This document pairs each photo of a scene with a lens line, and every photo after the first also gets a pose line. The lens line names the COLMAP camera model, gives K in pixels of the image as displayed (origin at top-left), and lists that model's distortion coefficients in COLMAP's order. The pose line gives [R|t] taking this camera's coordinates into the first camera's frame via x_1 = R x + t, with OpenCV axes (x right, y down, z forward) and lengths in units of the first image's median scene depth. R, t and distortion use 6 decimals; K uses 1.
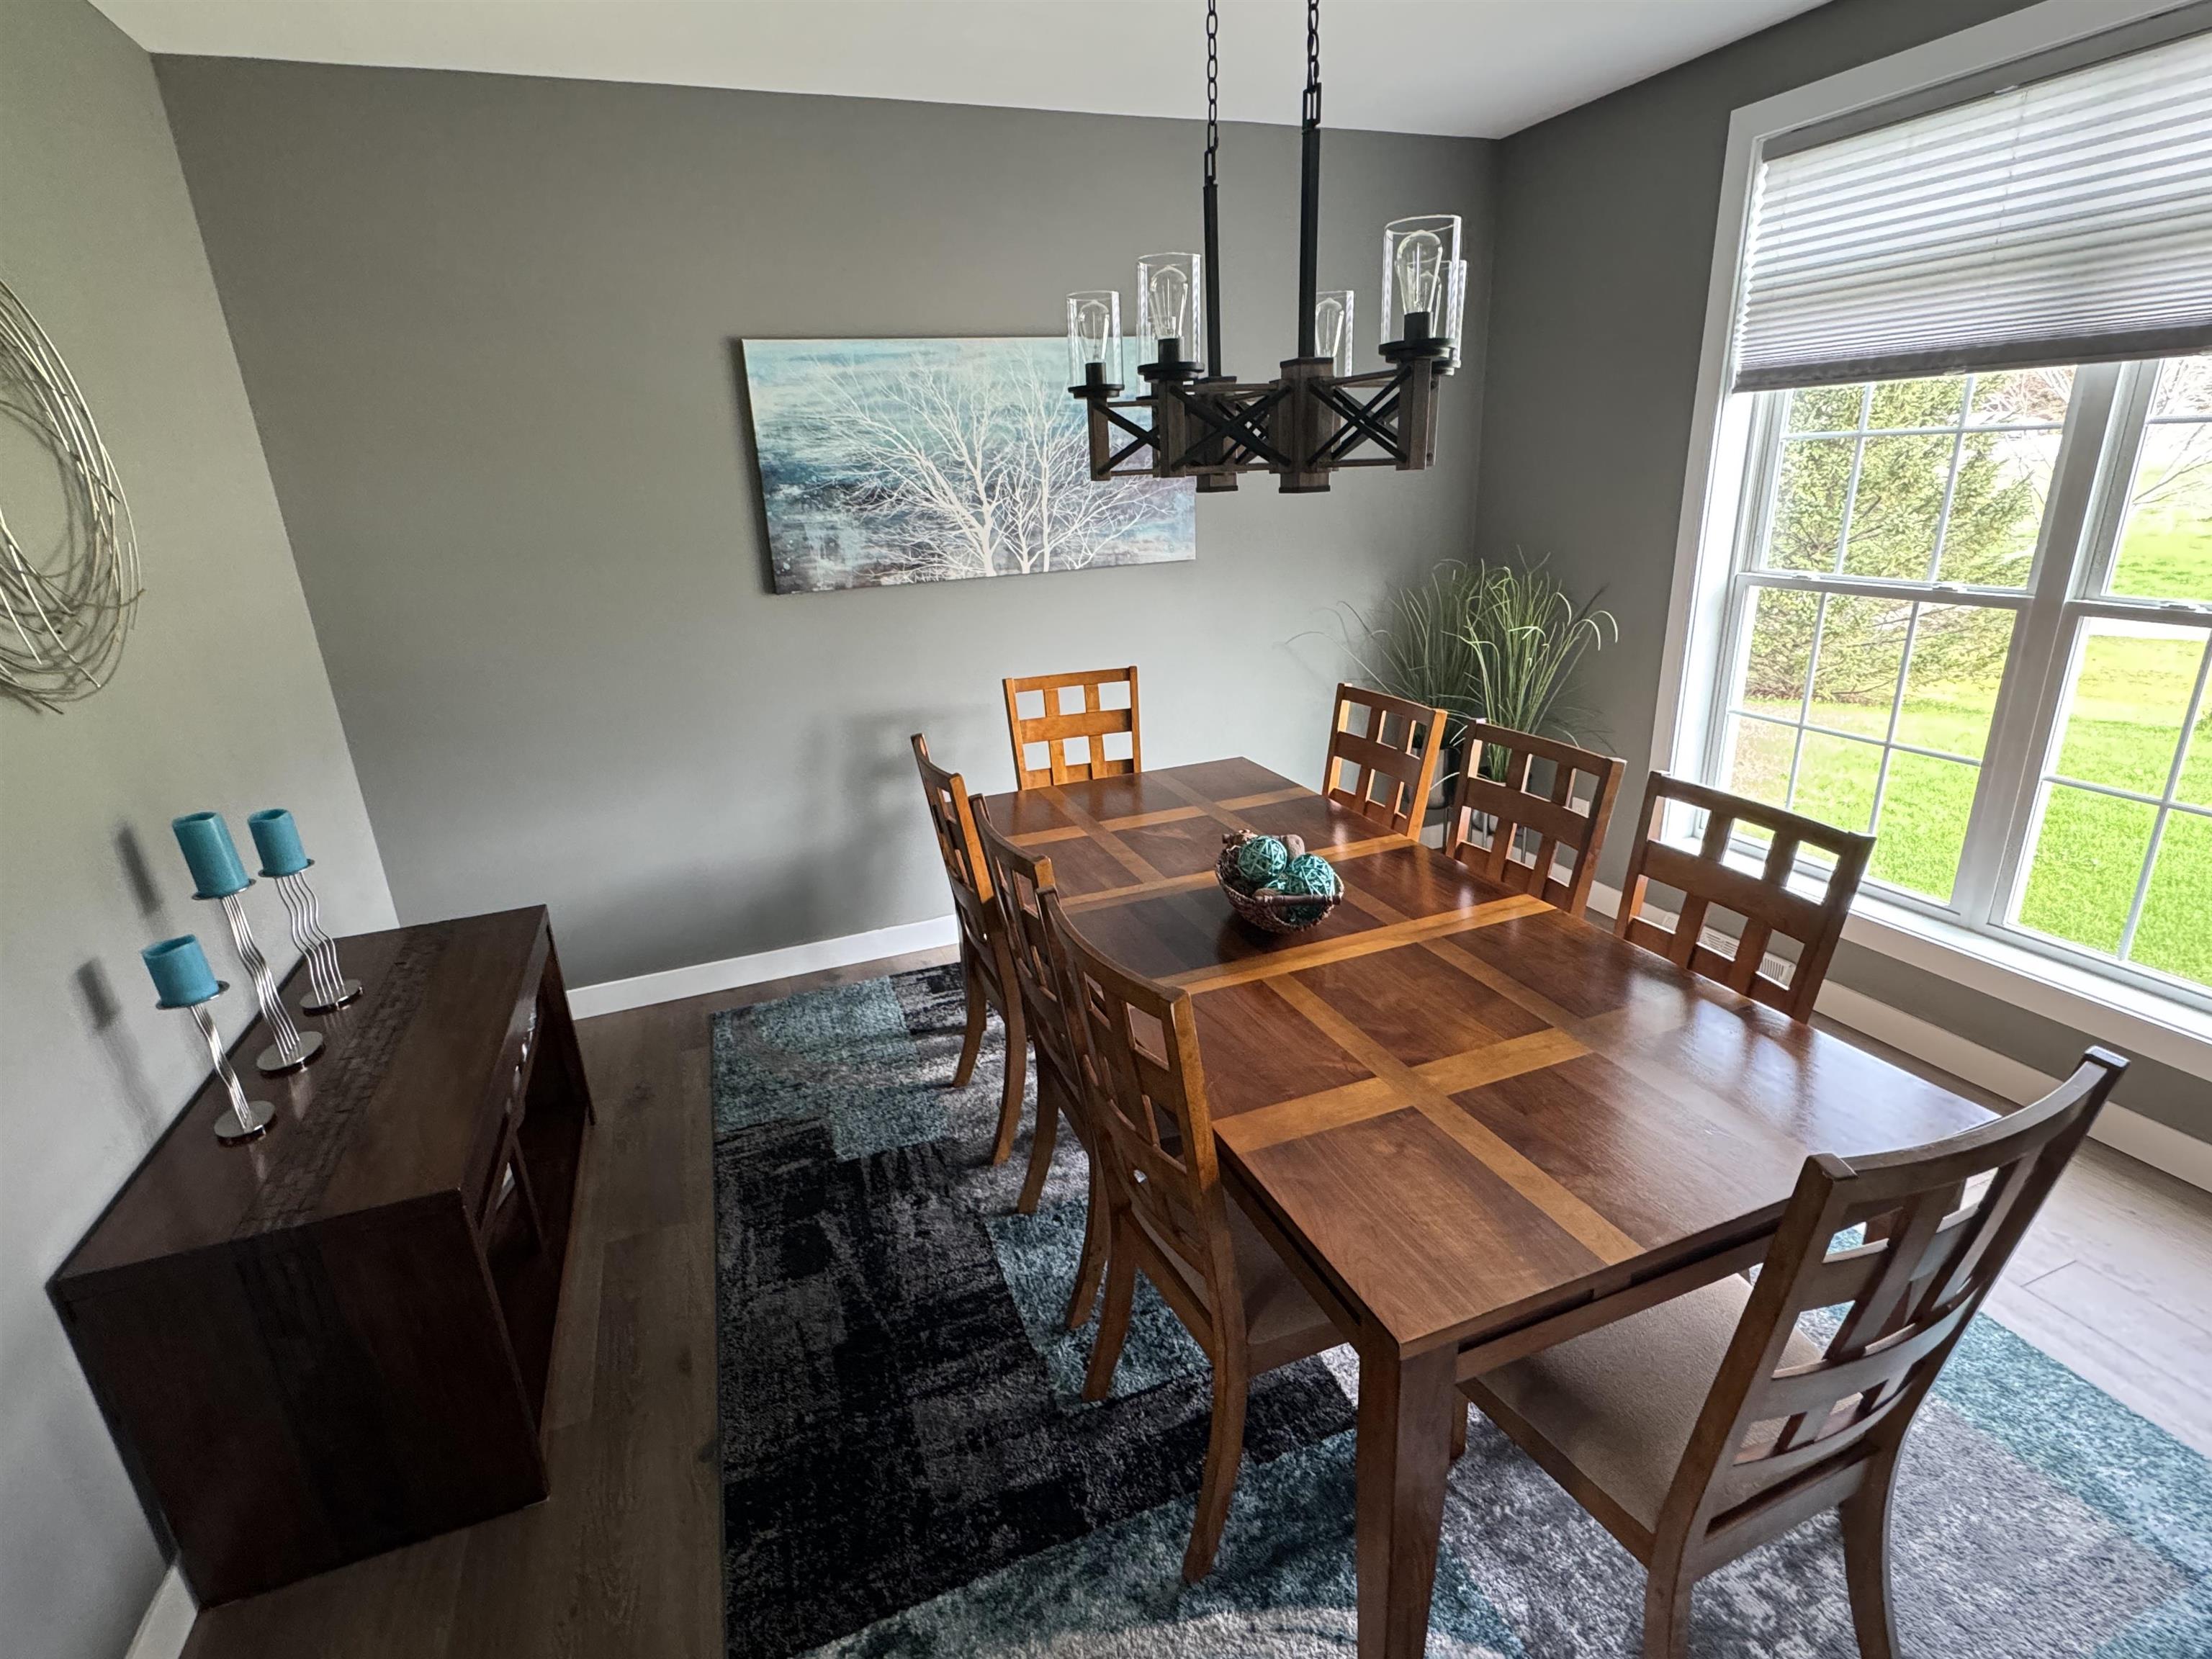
lens RADIAL K [[1070.0, 0, 1106.9], [0, 1070.0, 831.0], [0, 0, 1]] dist [-0.002042, 0.000314]
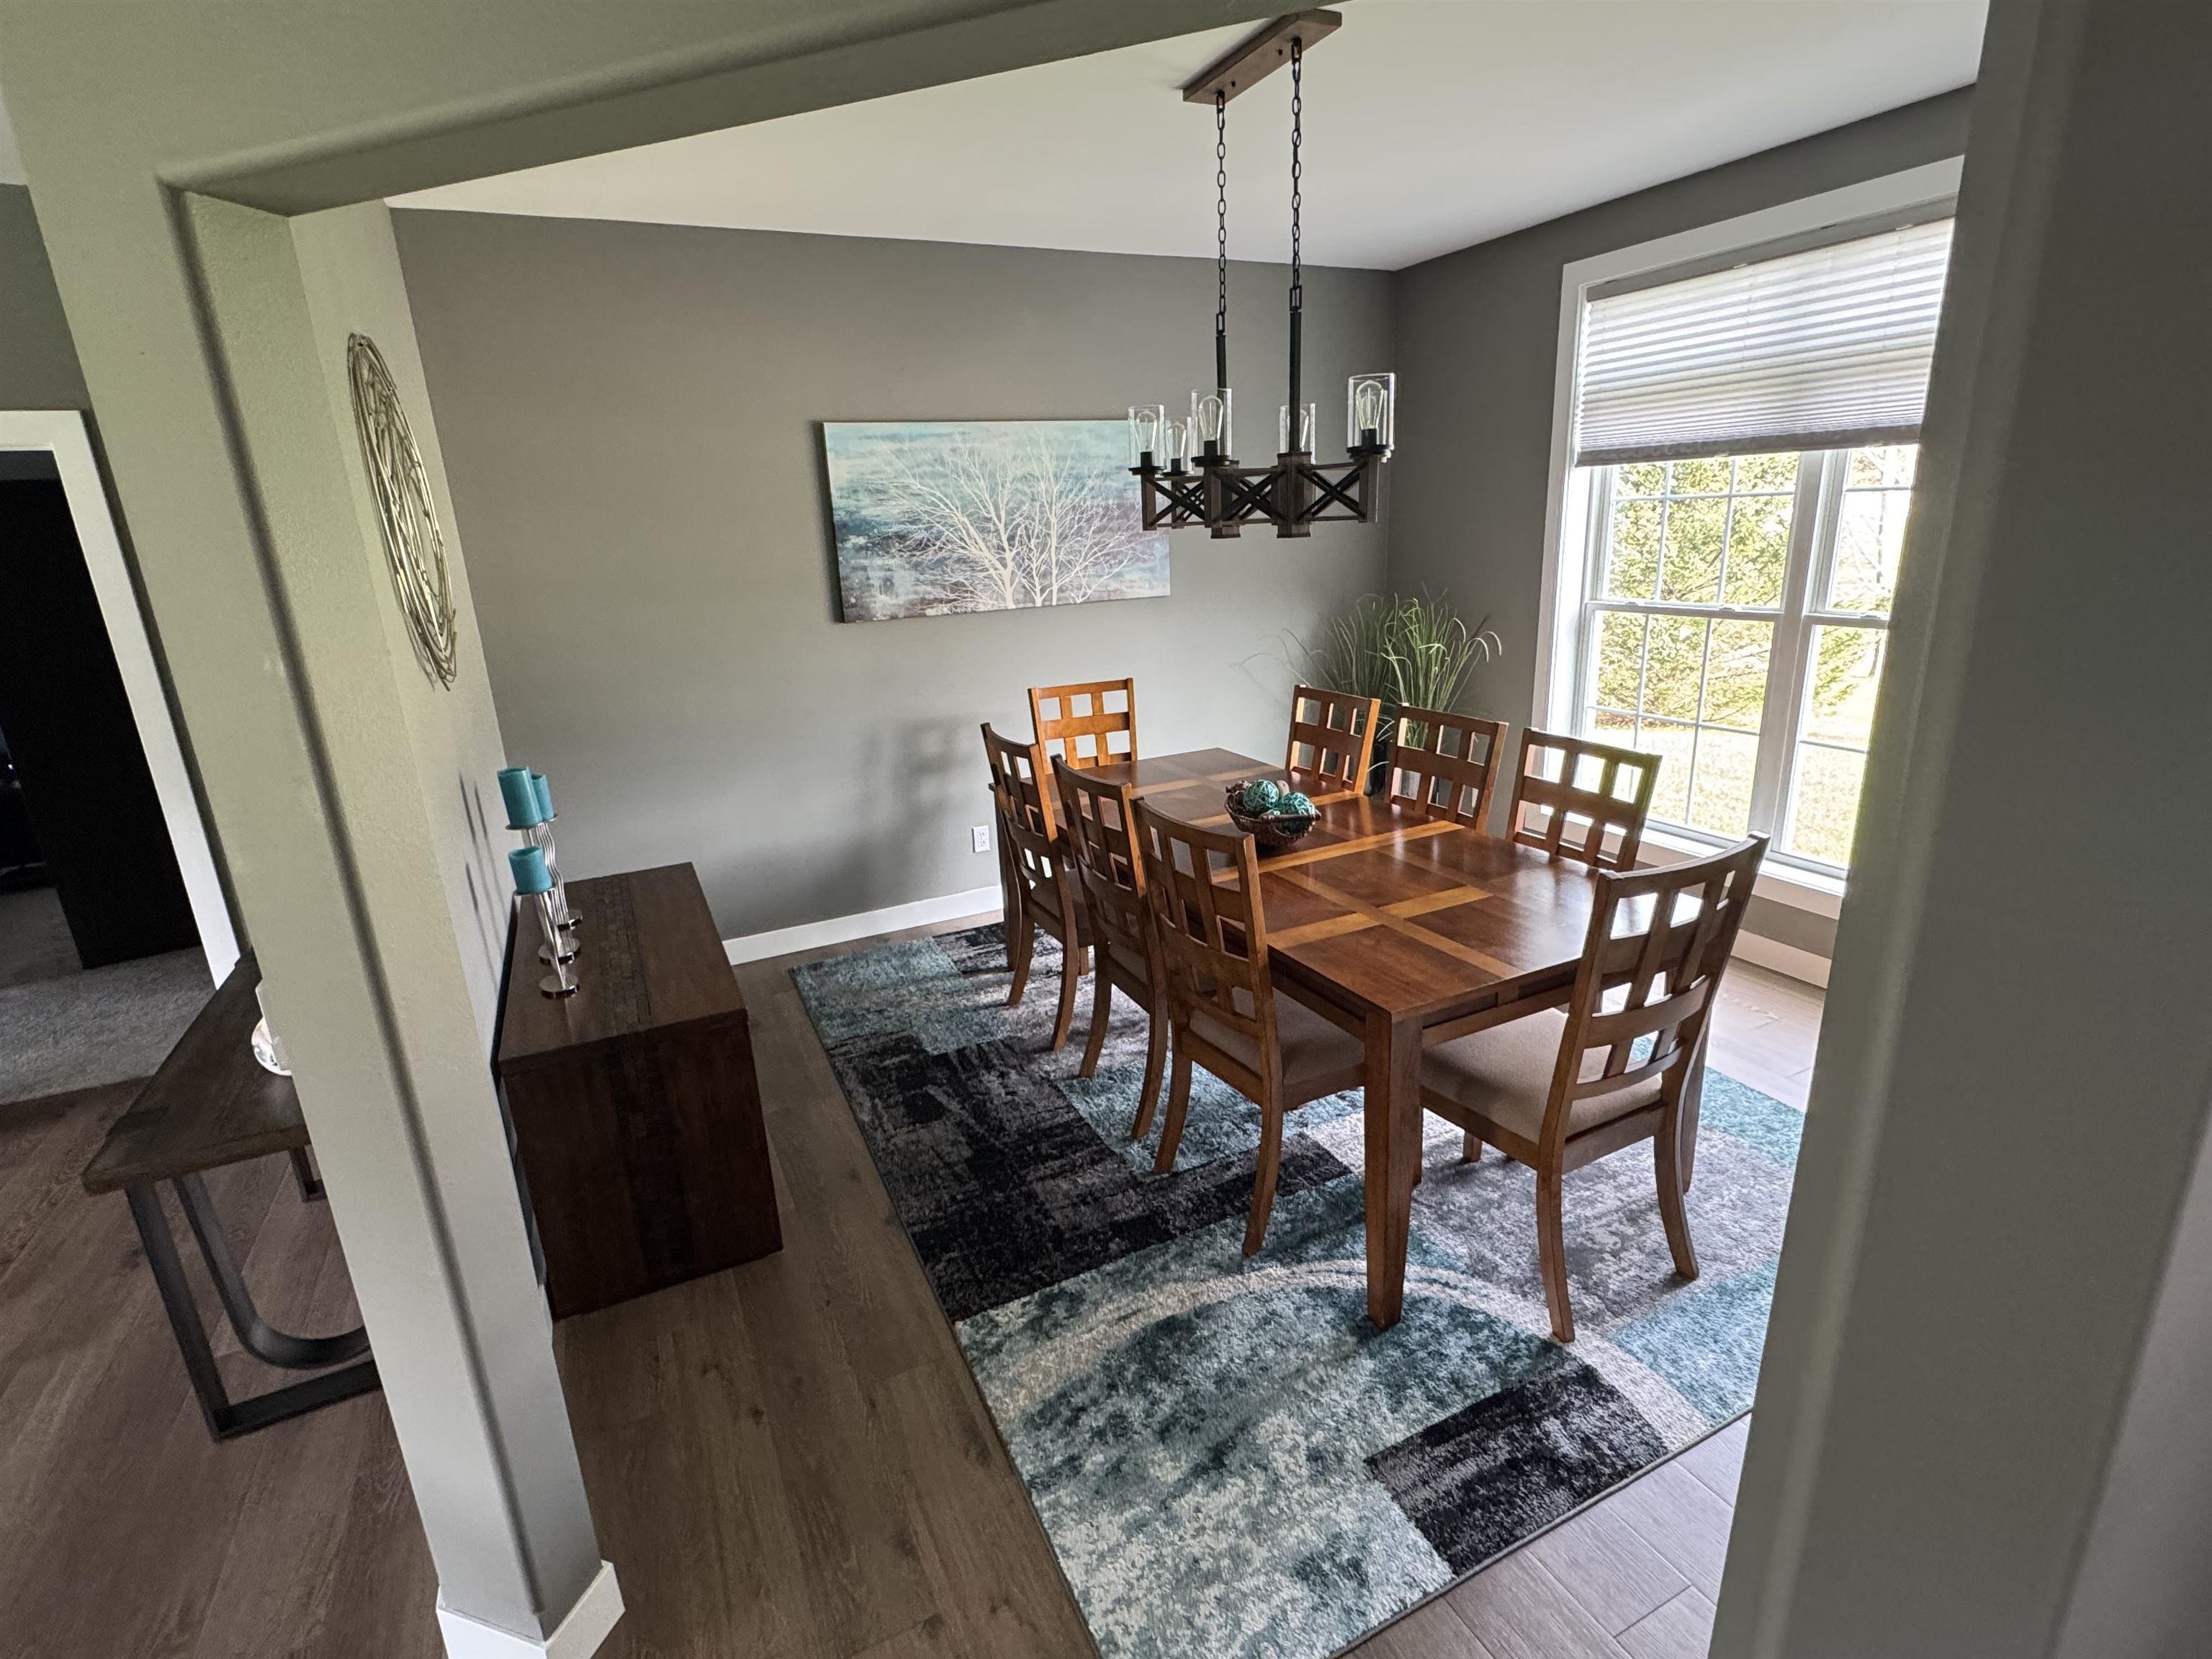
lens RADIAL K [[1070.0, 0, 1109.5], [0, 1070.0, 832.2], [0, 0, 1]] dist [-0.002042, 0.000314]
pose [[0.996212, -0.024015, 0.083574, -0.151700], [0.027909, 0.998563, -0.045751, 0.116796], [-0.082355, 0.047910, 0.995451, -0.336058]]
